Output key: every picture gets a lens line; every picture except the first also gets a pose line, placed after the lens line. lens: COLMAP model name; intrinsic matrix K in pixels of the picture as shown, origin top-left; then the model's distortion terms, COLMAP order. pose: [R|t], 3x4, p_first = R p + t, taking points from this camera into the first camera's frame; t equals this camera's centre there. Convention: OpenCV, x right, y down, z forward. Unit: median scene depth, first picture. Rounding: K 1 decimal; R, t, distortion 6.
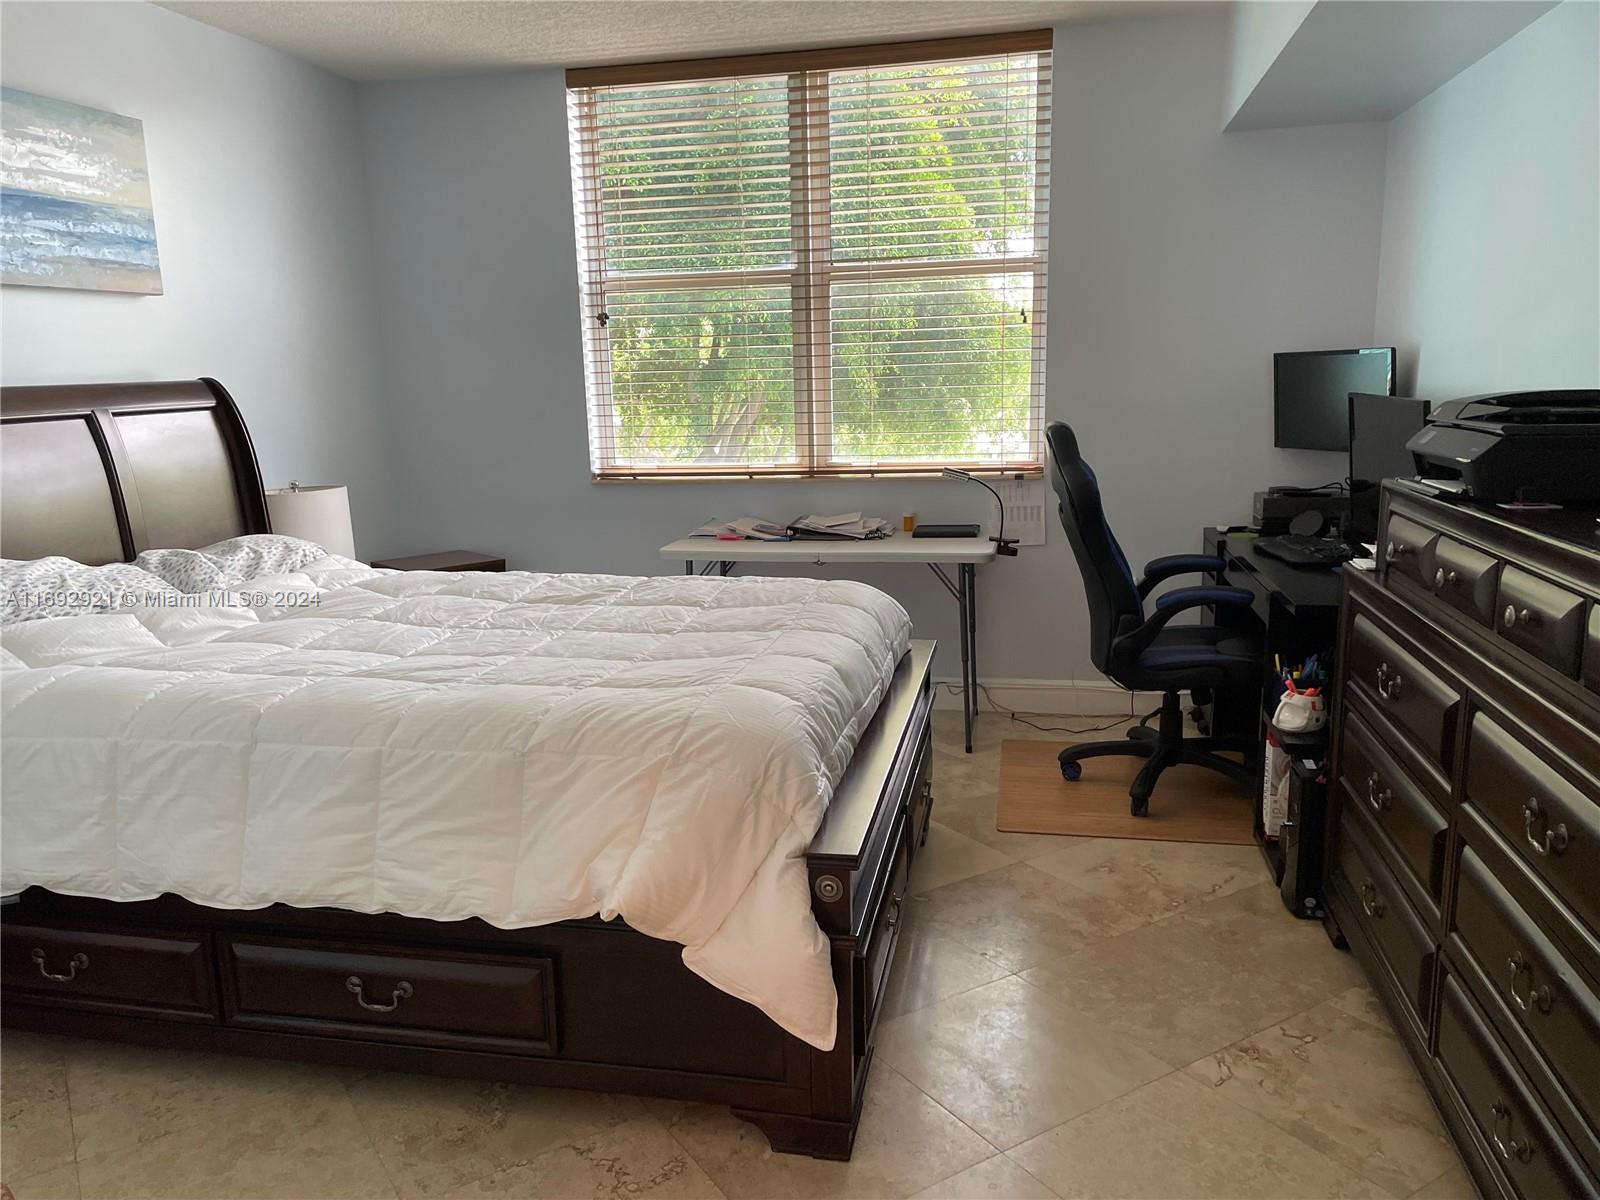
lens RADIAL K [[1162.6, 0, 800.0], [0, 1162.6, 600.0], [0, 0, 1]] dist [0.033748, -0.083351]
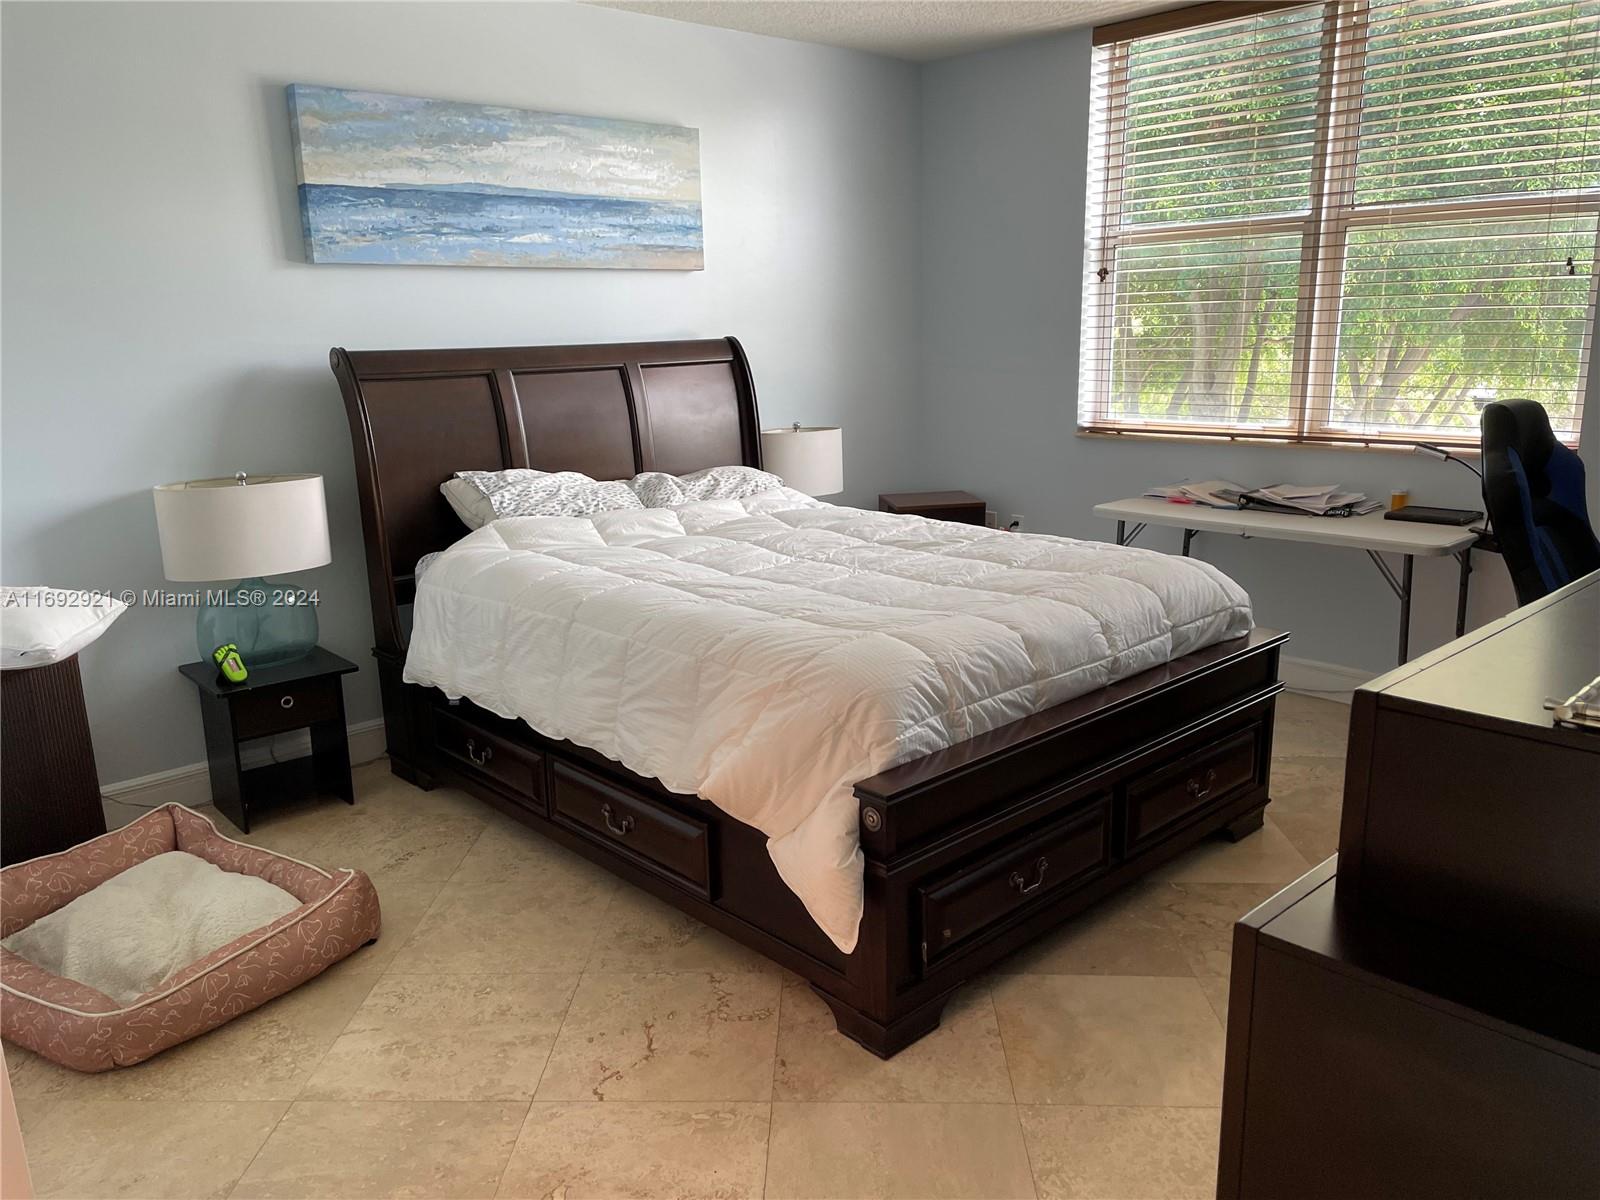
lens RADIAL K [[1162.6, 0, 800.0], [0, 1162.6, 600.0], [0, 0, 1]] dist [0.033748, -0.083351]
pose [[0.812468, 0.137736, -0.566502, 0.351870], [-0.105300, 0.990380, 0.089776, -0.036267], [0.573417, -0.013288, 0.819156, 0.019400]]
